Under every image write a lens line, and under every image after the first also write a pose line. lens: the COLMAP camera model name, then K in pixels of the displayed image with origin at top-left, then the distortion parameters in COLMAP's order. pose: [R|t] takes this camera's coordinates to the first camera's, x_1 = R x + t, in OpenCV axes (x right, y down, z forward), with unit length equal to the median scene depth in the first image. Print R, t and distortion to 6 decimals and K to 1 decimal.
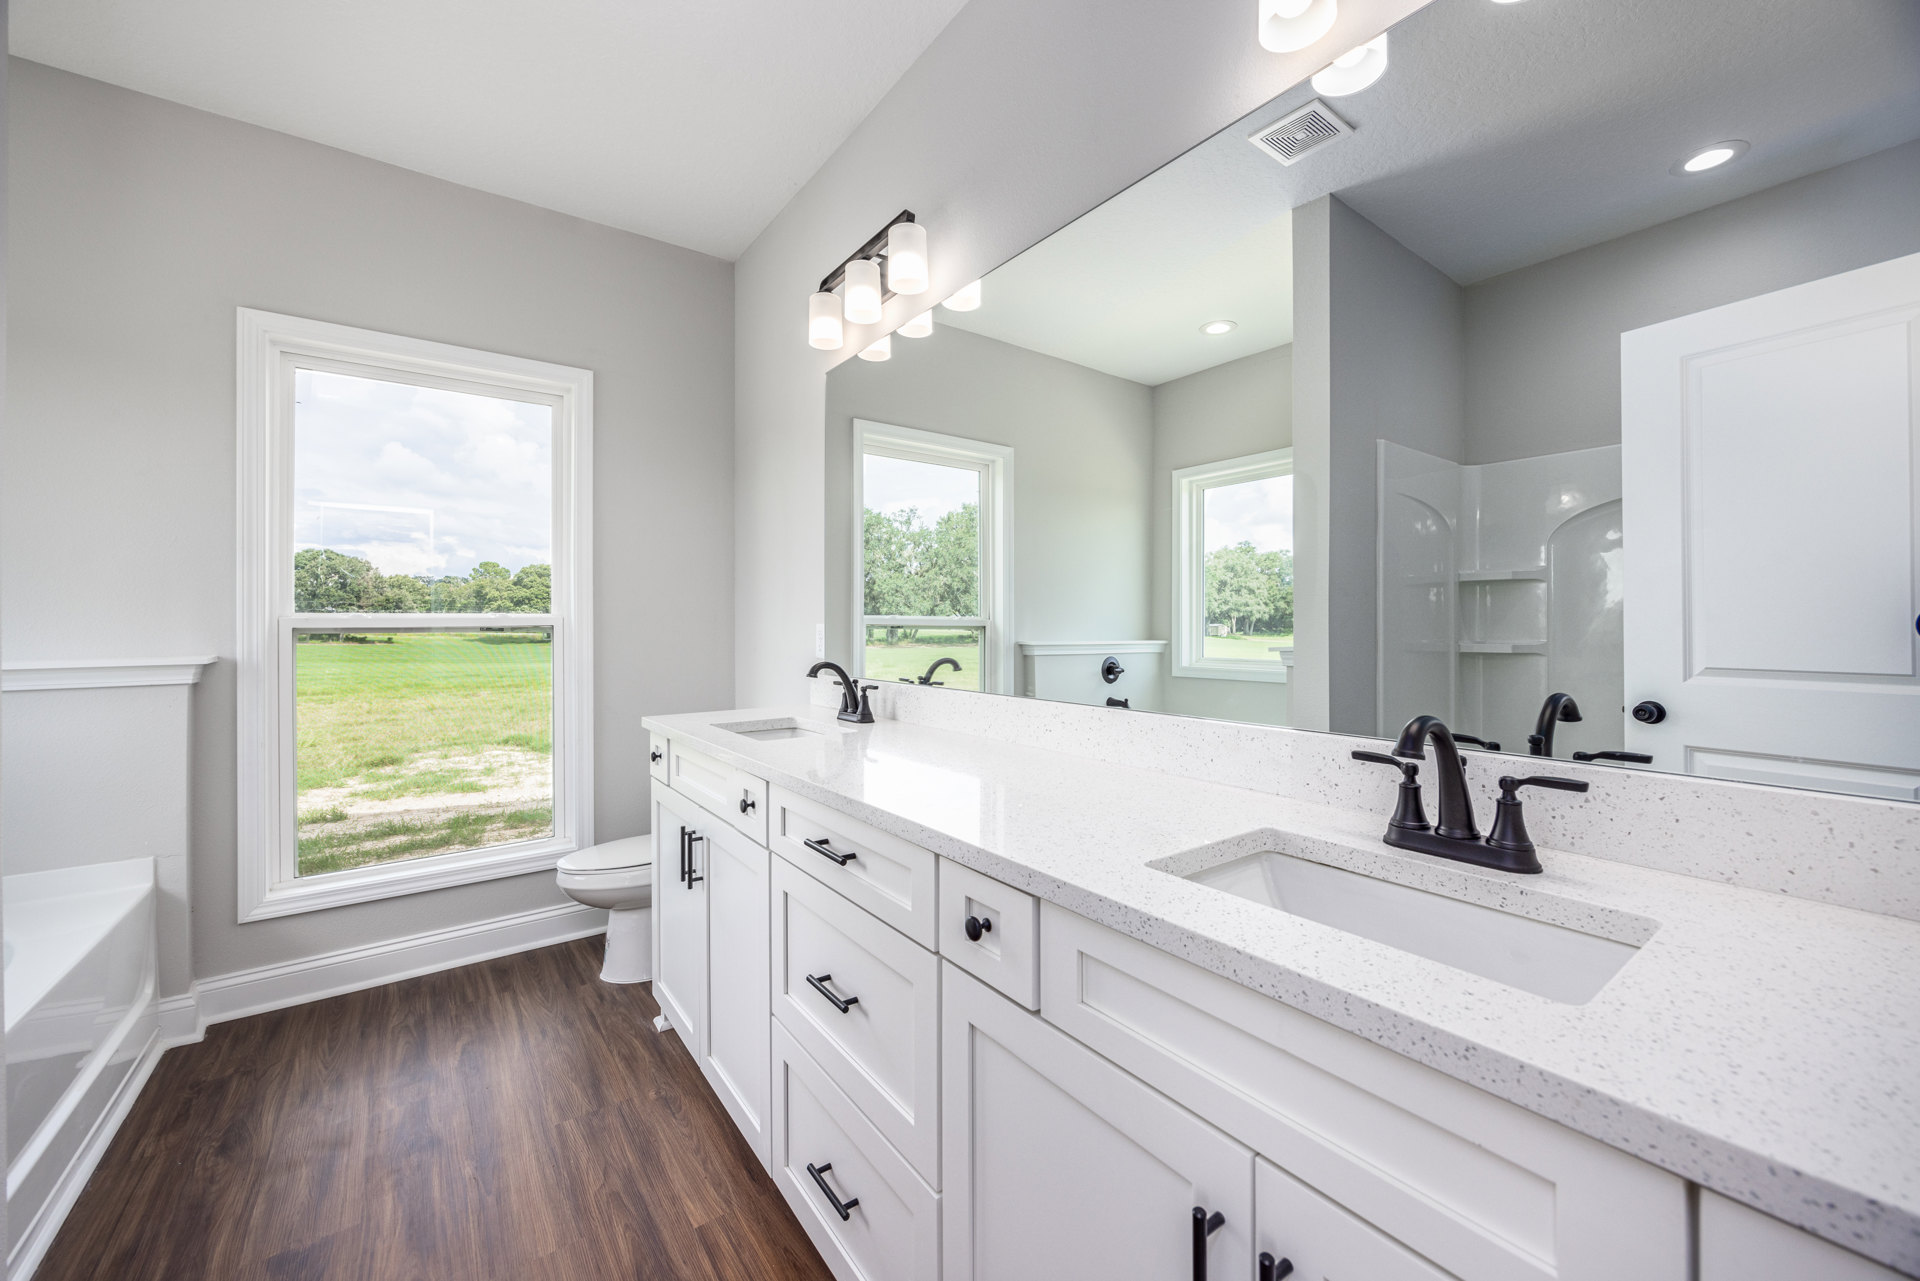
lens RADIAL K [[736.5, 0, 960.7], [0, 736.5, 623.6], [0, 0, 1]] dist [-0.000804, -0.000057]
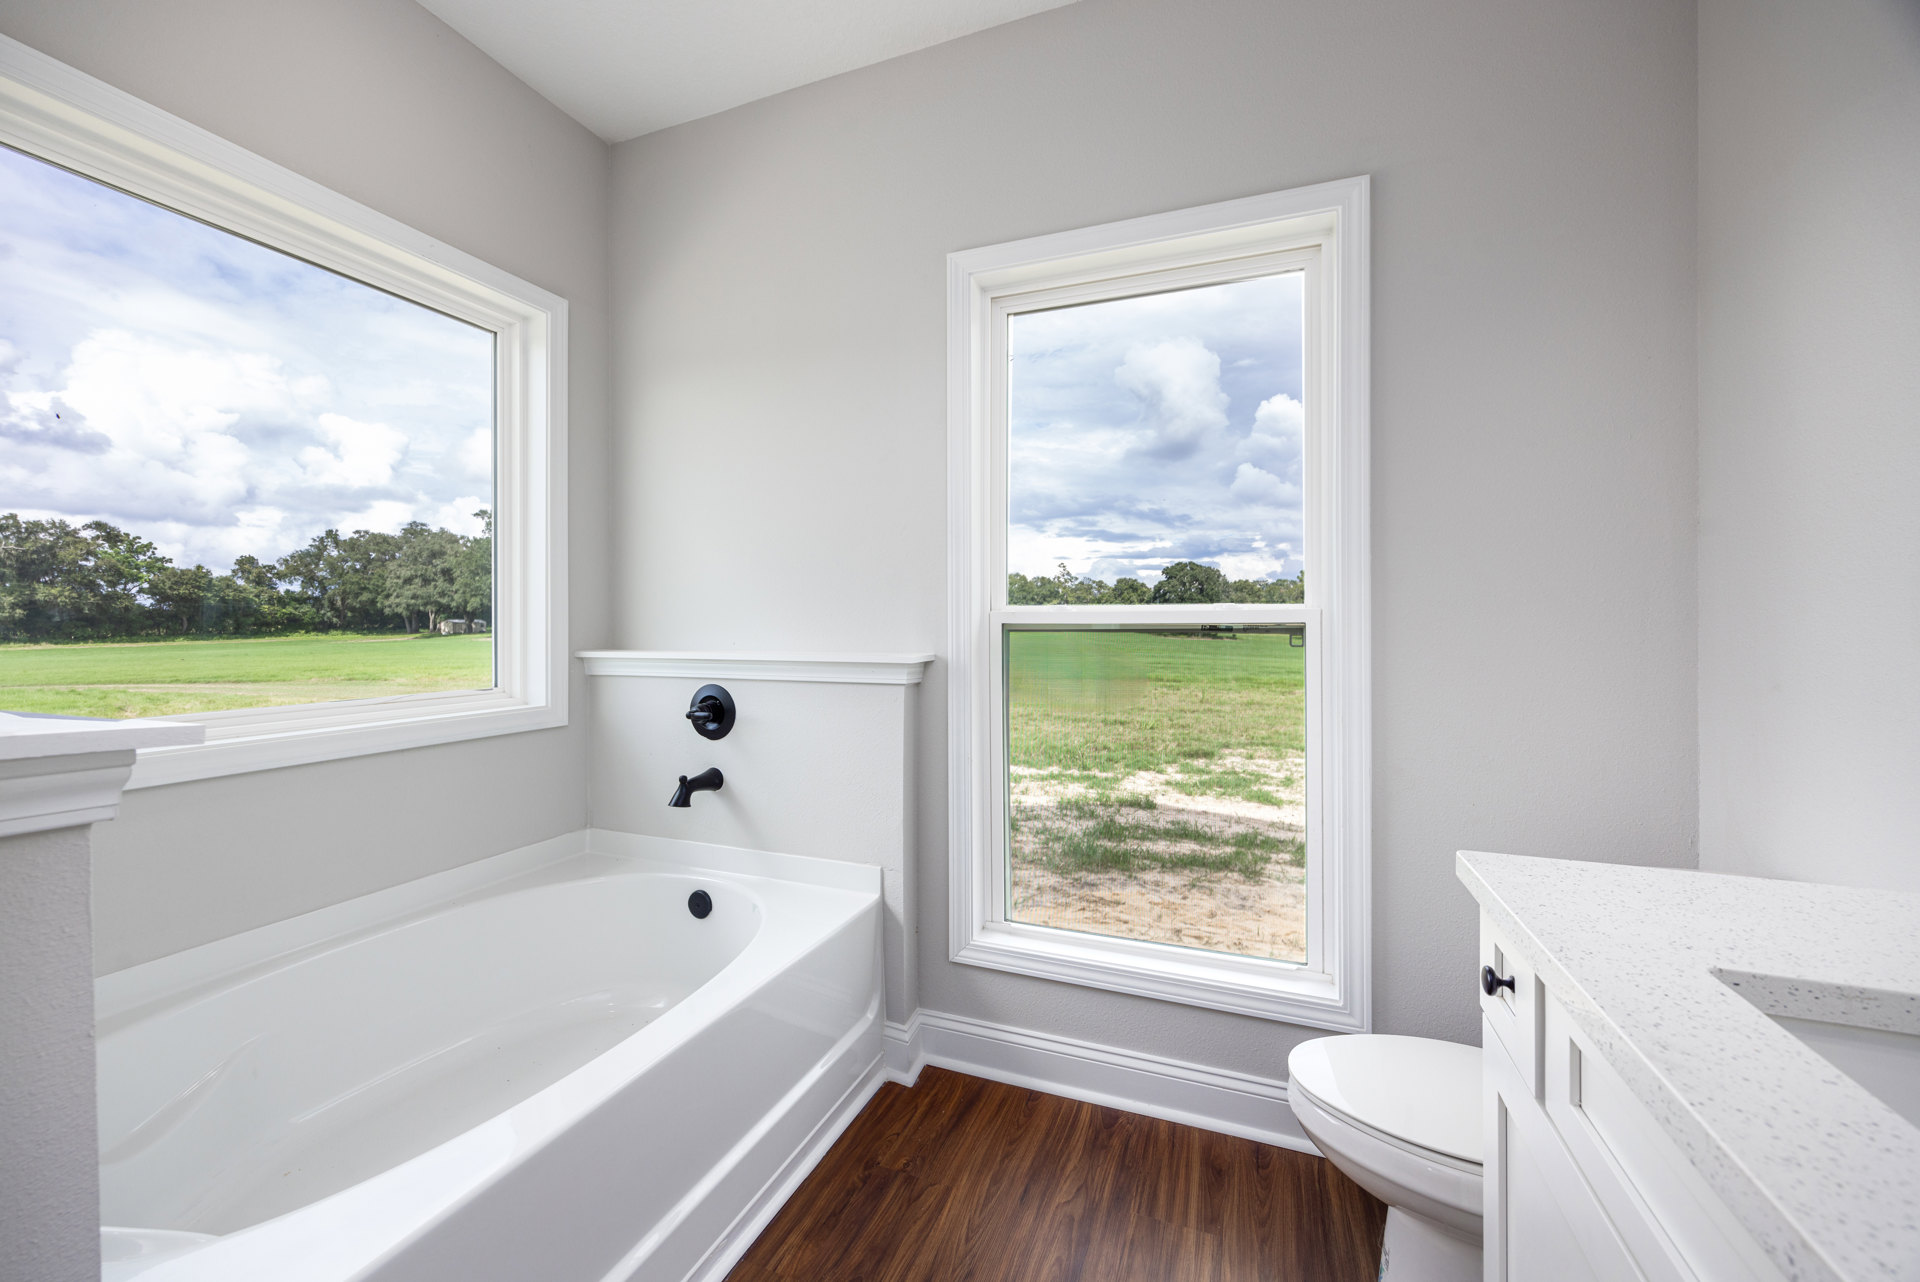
lens RADIAL K [[736.5, 0, 960.7], [0, 736.5, 624.1], [0, 0, 1]] dist [-0.000804, -0.000057]
pose [[0.522340, 0.006703, -0.852711, -0.088642], [-0.005677, 0.999974, 0.004383, 0.001433], [0.852718, 0.002552, 0.522365, 0.212360]]
